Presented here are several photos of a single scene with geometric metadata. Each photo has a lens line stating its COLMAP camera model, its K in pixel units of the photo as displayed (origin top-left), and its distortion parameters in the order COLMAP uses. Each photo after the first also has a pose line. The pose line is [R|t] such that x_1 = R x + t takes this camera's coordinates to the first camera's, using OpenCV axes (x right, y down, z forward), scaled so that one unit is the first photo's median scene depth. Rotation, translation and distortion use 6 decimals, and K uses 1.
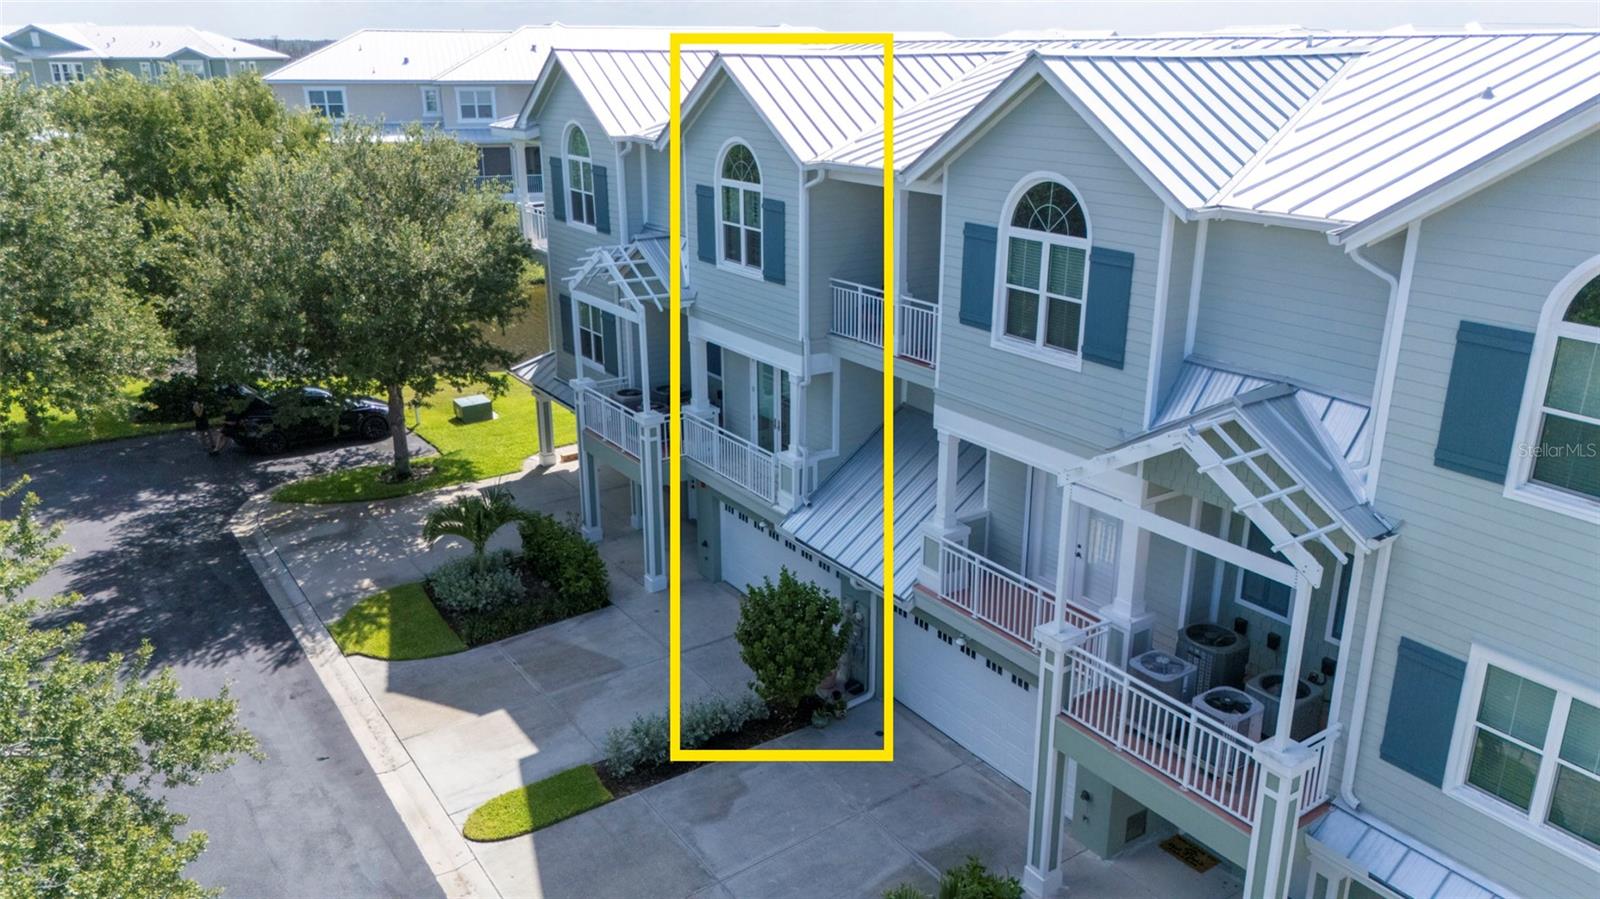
lens RADIAL K [[1182.3, 0, 800.0], [0, 1182.3, 449.5], [0, 0, 1]] dist [0.069903, -0.061343]
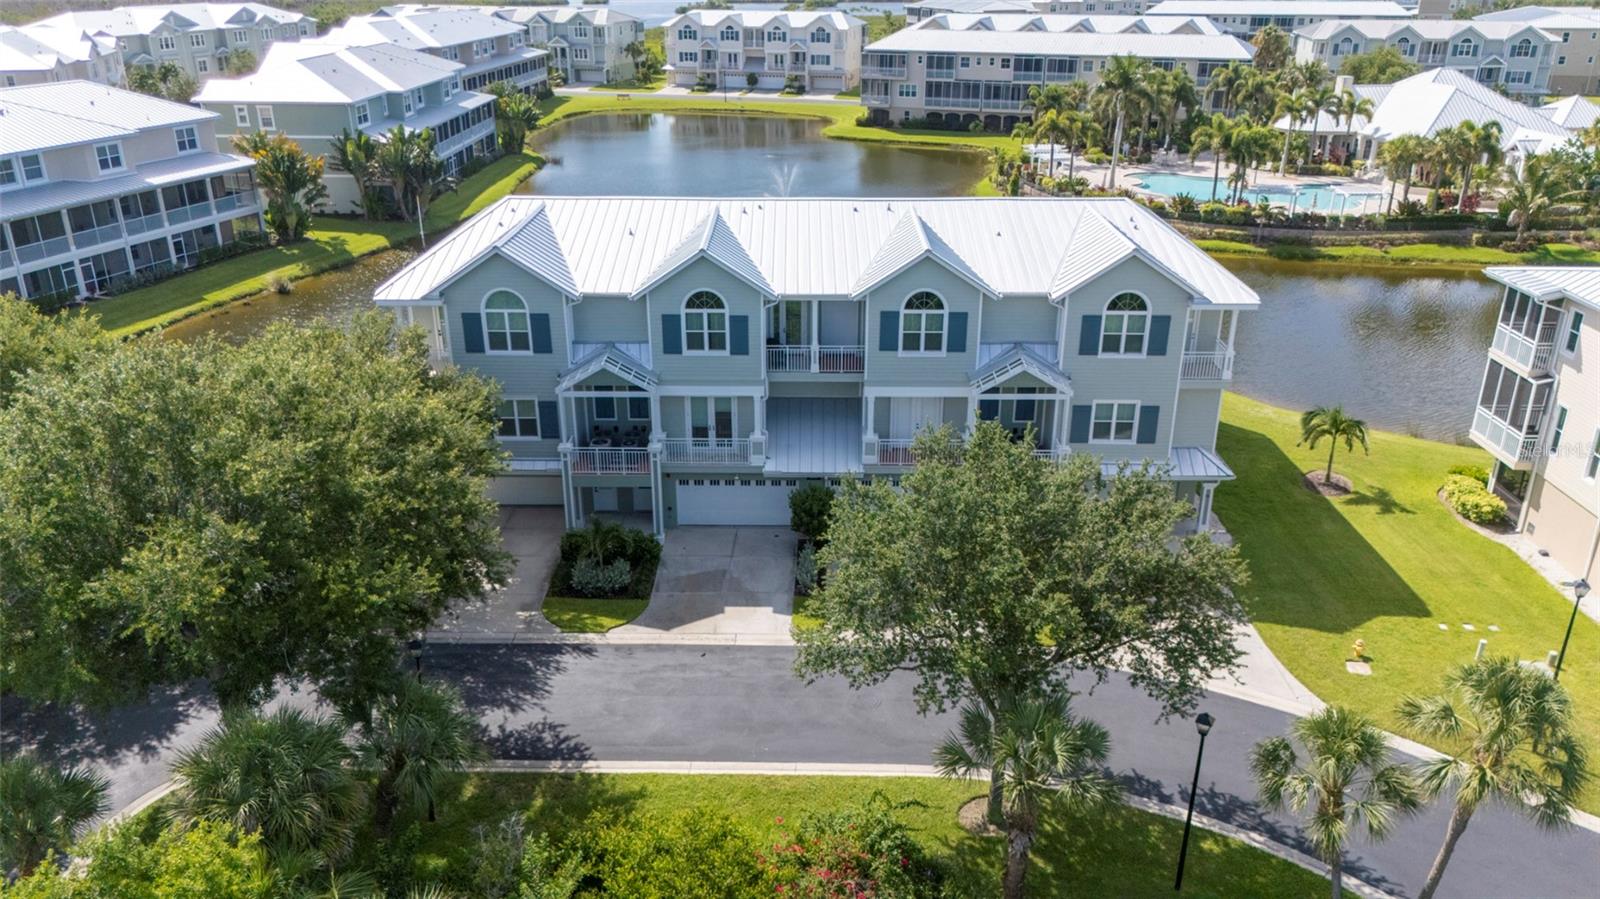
lens RADIAL K [[1182.3, 0, 800.0], [0, 1182.3, 449.5], [0, 0, 1]] dist [0.069903, -0.061343]
pose [[0.576168, -0.319520, 0.752288, -1.561220], [0.265655, 0.943655, 0.197338, -0.370067], [-0.772954, 0.086149, 0.628586, -0.321565]]
